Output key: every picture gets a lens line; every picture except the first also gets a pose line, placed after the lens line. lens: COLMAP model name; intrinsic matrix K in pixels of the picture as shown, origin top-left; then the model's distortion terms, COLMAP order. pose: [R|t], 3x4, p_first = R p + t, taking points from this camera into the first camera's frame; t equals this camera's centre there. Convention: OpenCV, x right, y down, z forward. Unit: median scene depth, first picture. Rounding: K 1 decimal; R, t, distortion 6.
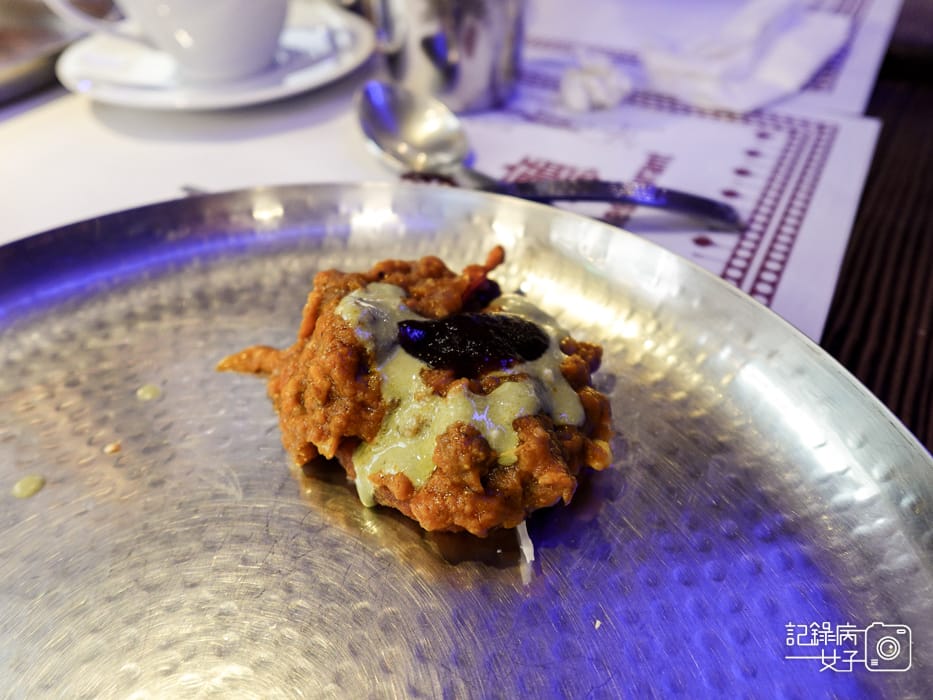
lens RADIAL K [[553.0, 0, 522.4], [0, 553.0, 328.3], [0, 0, 1]] dist [-0.001605, 0.000225]
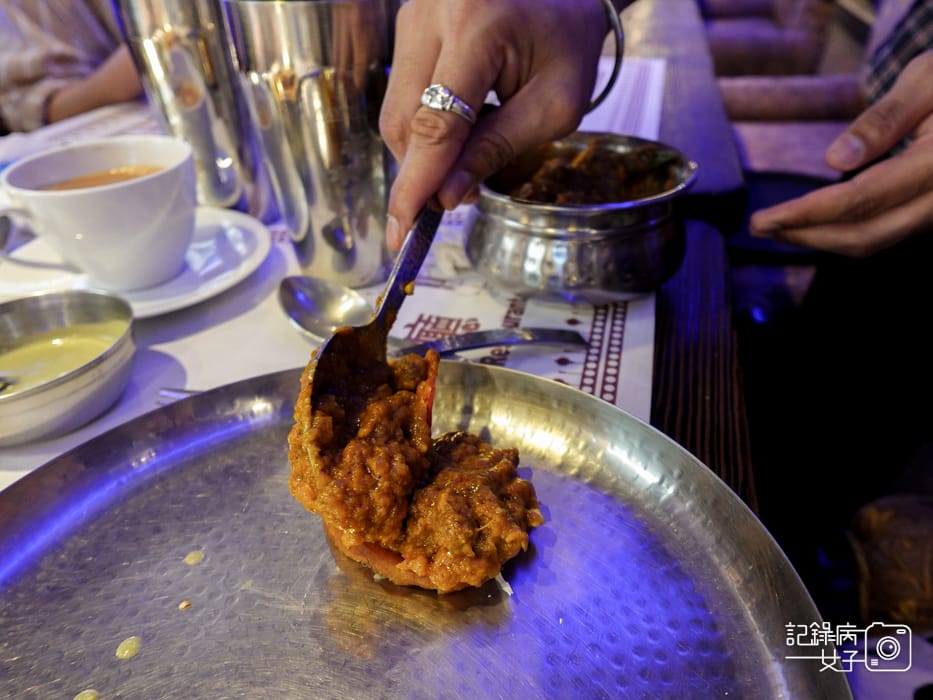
lens RADIAL K [[536.8, 0, 501.0], [0, 536.8, 344.3], [0, 0, 1]] dist [0.019993, 0.000386]
pose [[0.963290, -0.170309, 0.207527, -0.198553], [0.201621, 0.969354, -0.140362, -0.062140], [-0.177262, 0.177051, 0.968107, -0.587728]]
